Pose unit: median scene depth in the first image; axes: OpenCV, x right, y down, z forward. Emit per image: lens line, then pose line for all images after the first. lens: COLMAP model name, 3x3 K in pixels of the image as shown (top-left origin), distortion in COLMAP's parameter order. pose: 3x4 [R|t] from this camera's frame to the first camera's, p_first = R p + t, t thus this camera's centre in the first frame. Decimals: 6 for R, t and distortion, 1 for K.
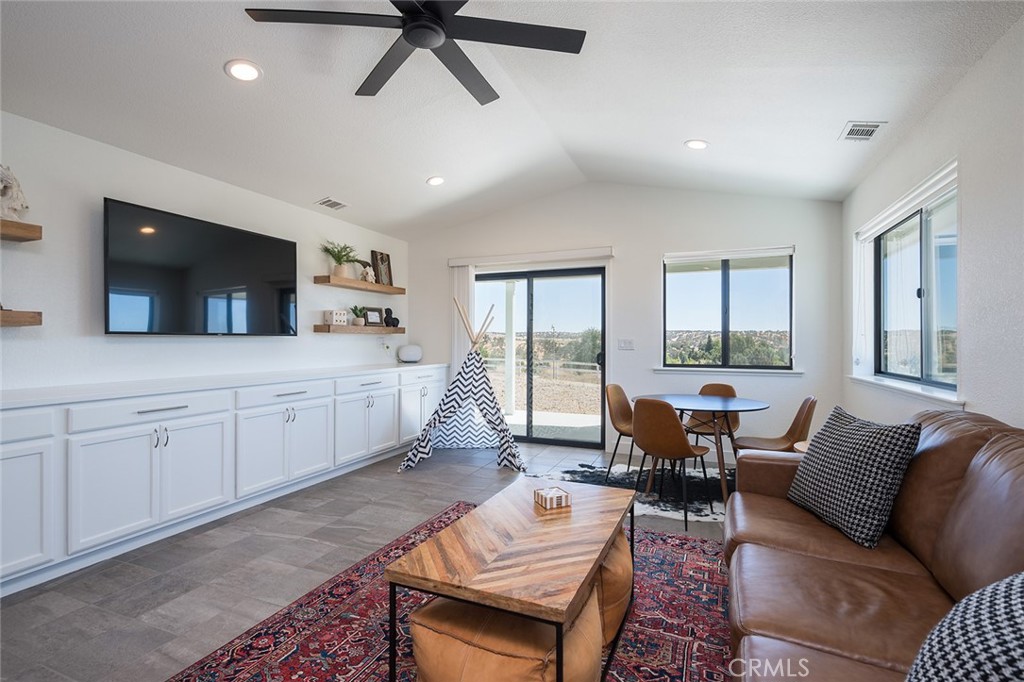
lens RADIAL K [[477.7, 0, 512.0], [0, 477.7, 341.0], [0, 0, 1]] dist [-0.001606, -0.000057]
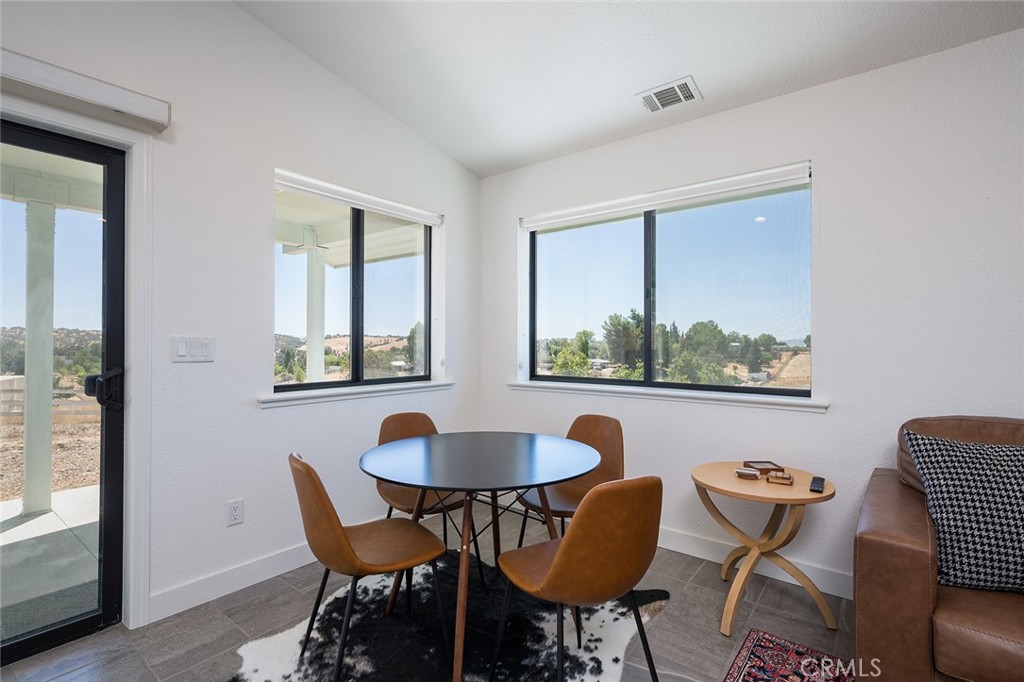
lens RADIAL K [[486.5, 0, 510.2], [0, 486.5, 340.1], [0, 0, 1]] dist [0.025396, -0.000181]
pose [[0.272961, 0.004221, 0.962016, -0.153038], [-0.003837, 0.999987, -0.003298, -0.002000], [-0.962018, -0.002791, 0.272973, 0.870004]]
